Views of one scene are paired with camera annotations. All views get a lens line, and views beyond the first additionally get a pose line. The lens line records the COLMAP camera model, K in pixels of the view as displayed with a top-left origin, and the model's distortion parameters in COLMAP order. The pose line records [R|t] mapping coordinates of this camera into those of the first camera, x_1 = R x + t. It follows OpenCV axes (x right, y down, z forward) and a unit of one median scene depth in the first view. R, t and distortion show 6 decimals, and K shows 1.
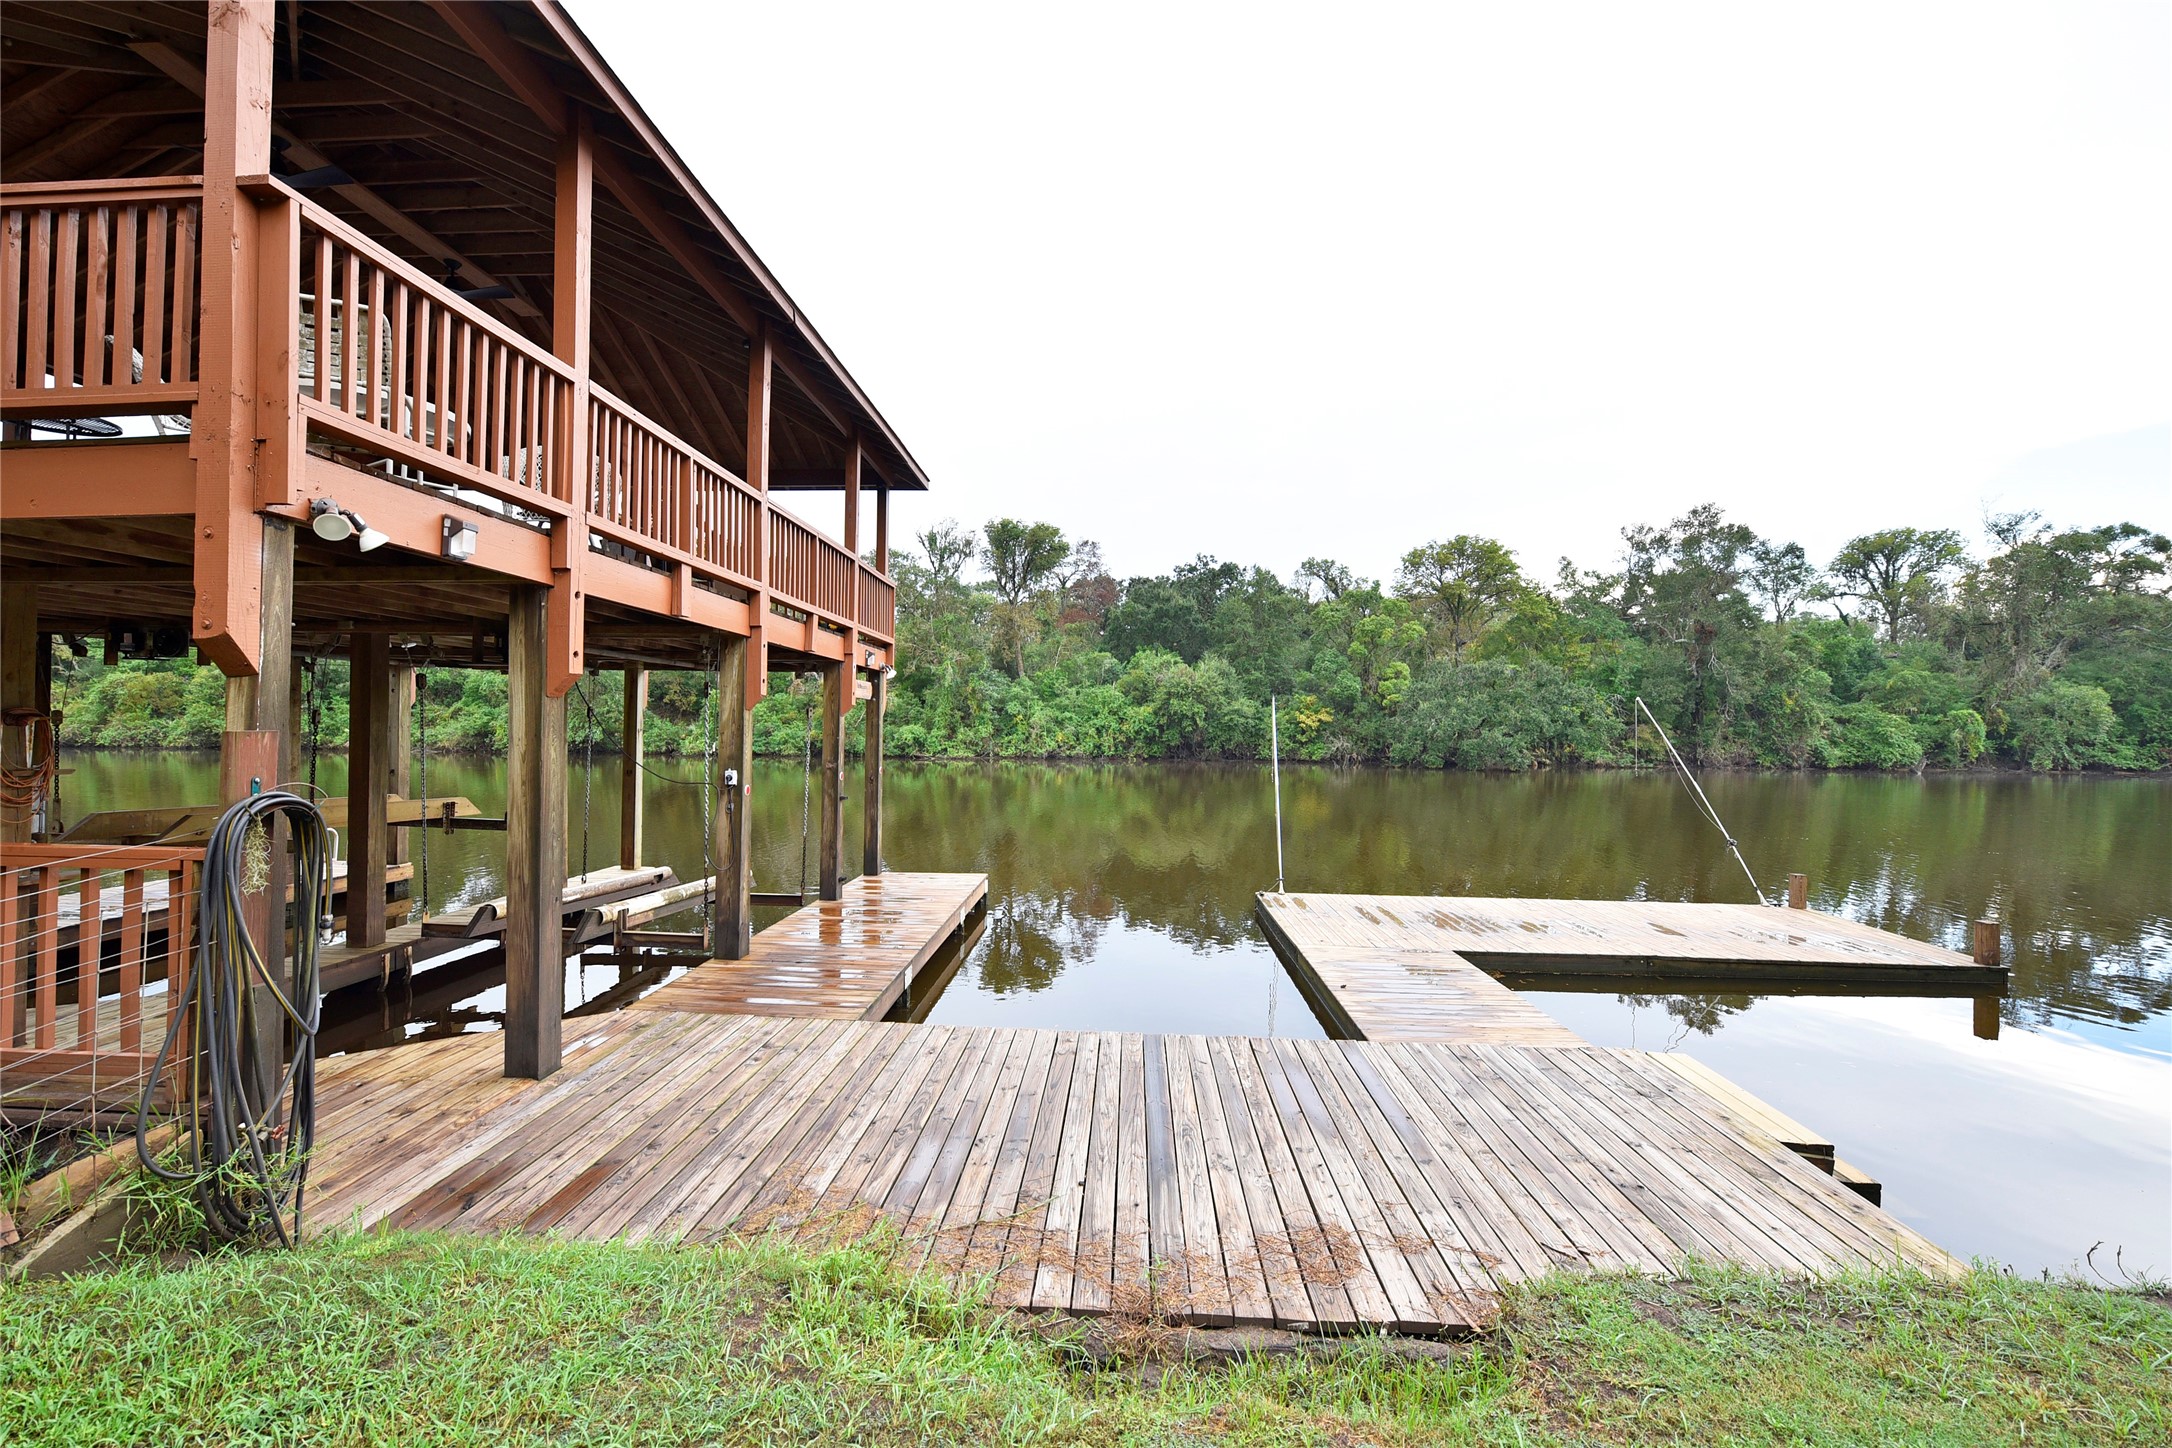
lens RADIAL K [[880.7, 0, 1086.0], [0, 880.7, 724.0], [0, 0, 1]] dist [-0.002099, -0.005171]
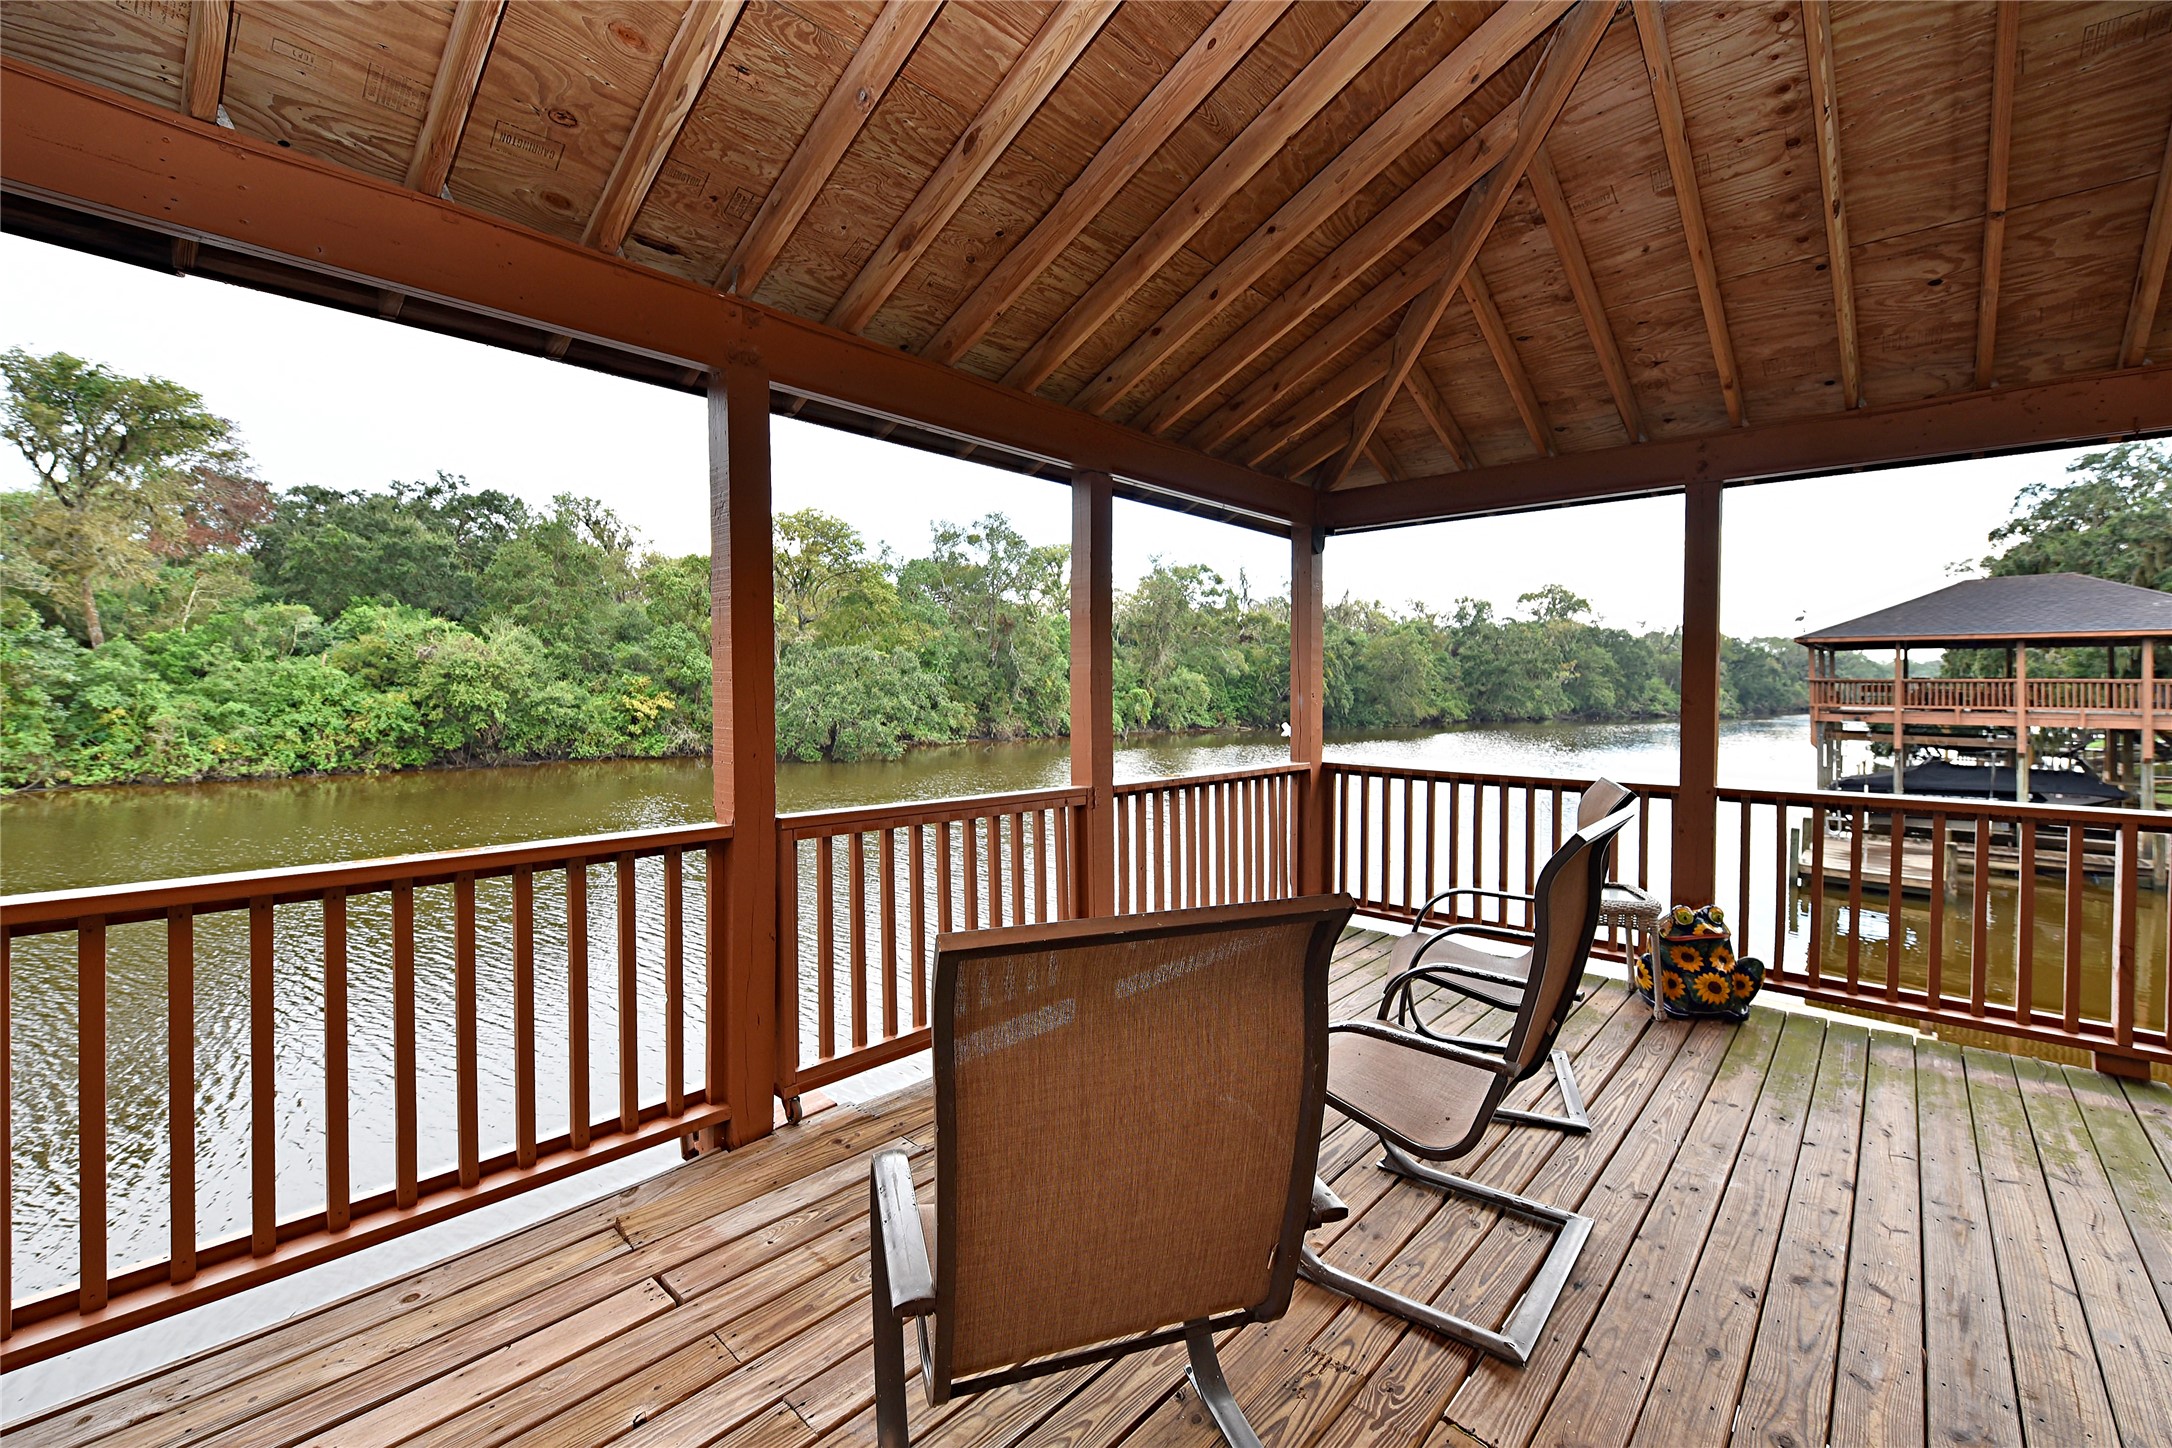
lens RADIAL K [[893.0, 0, 1087.1], [0, 893.0, 685.3], [0, 0, 1]] dist [-0.002849, -0.003608]
pose [[0.636071, -0.007829, 0.771591, -0.123201], [-0.005869, 0.999871, 0.014983, -0.039230], [-0.771608, -0.014059, 0.635942, 0.156904]]
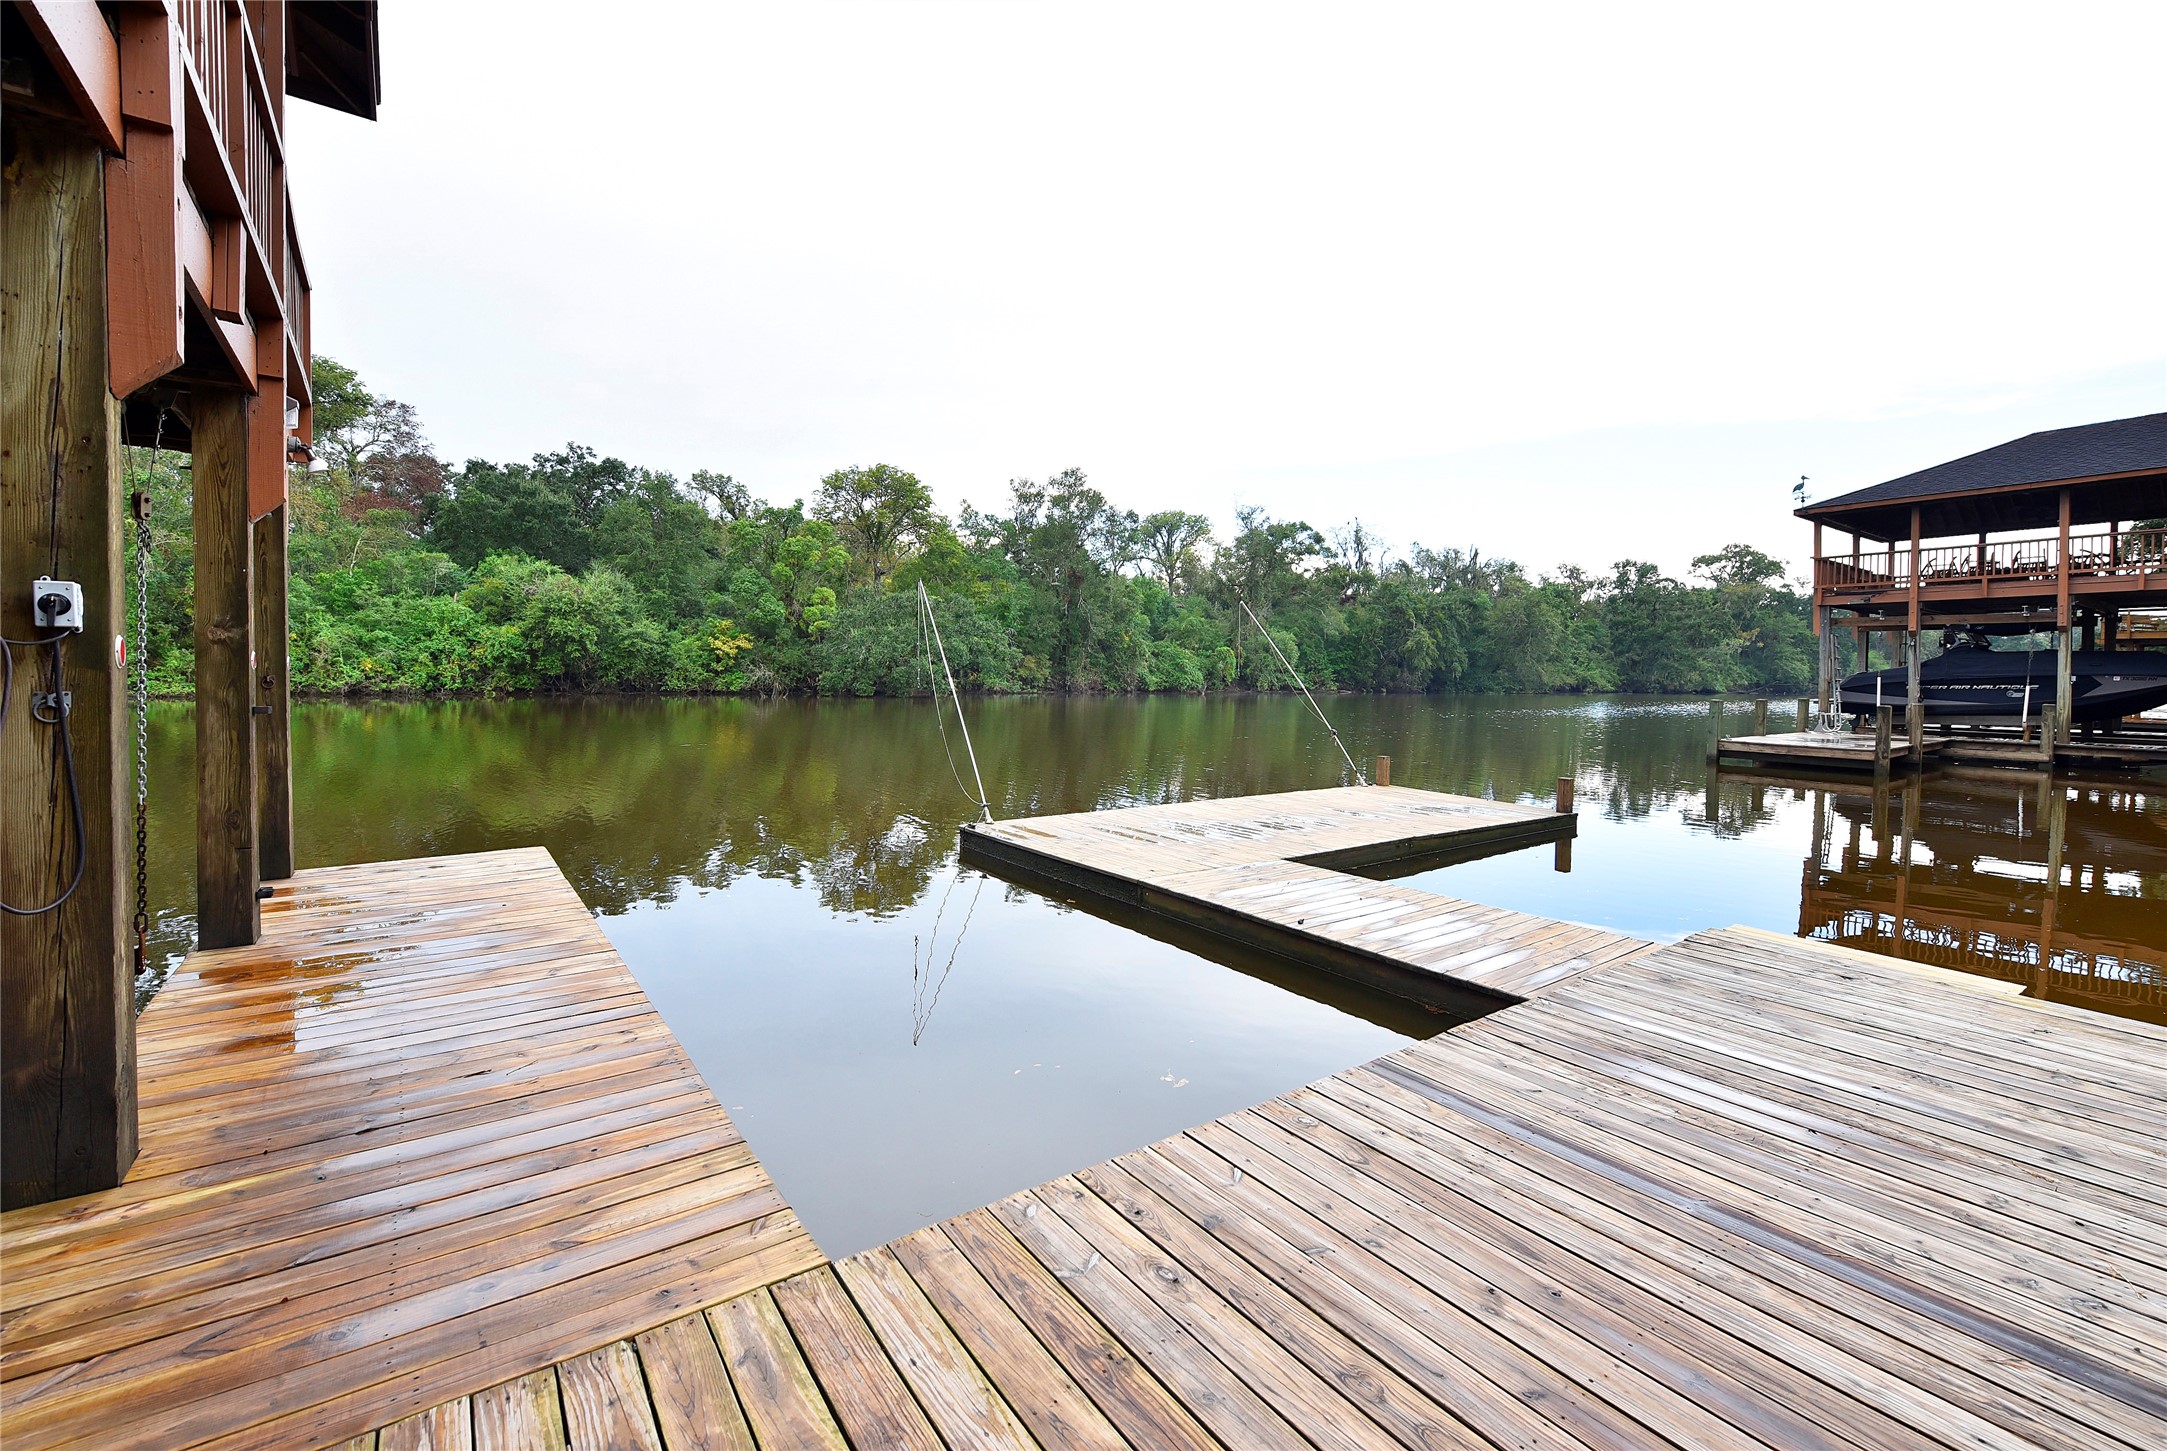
lens RADIAL K [[883.0, 0, 1087.6], [0, 883.0, 702.8], [0, 0, 1]] dist [0.008097, -0.005141]
pose [[0.770900, -0.023418, 0.636526, -0.038513], [-0.007062, 0.998948, 0.045304, 0.009251], [-0.636917, -0.039420, 0.769924, 0.064173]]
